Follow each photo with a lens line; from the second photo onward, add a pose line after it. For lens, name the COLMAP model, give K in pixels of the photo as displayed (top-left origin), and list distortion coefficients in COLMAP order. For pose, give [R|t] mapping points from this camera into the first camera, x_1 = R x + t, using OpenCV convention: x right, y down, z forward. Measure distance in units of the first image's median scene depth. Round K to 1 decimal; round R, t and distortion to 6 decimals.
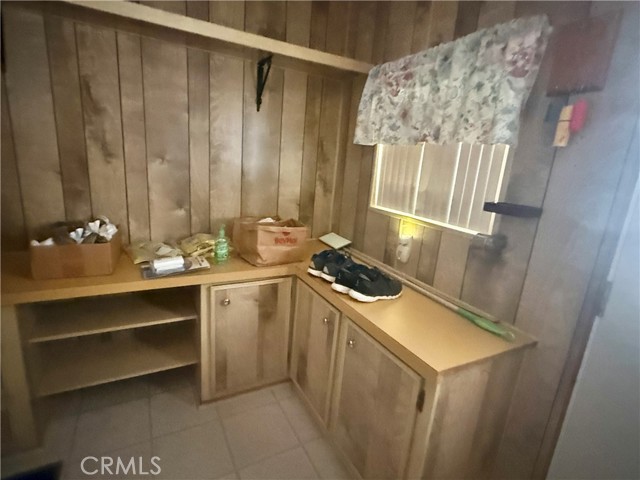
lens RADIAL K [[325.1, 0, 319.0], [0, 325.1, 239.6], [0, 0, 1]] dist [-0.001868, -0.000438]
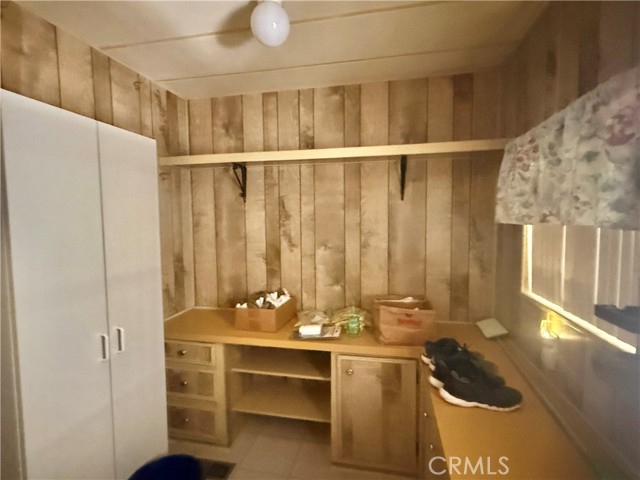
lens RADIAL K [[325.1, 0, 320.4], [0, 325.1, 239.5], [0, 0, 1]] dist [-0.001868, -0.000438]
pose [[0.763595, -0.042422, -0.644300, 0.364921], [-0.087328, 0.981886, -0.168145, -0.057541], [0.639763, 0.184660, 0.746059, 0.009466]]
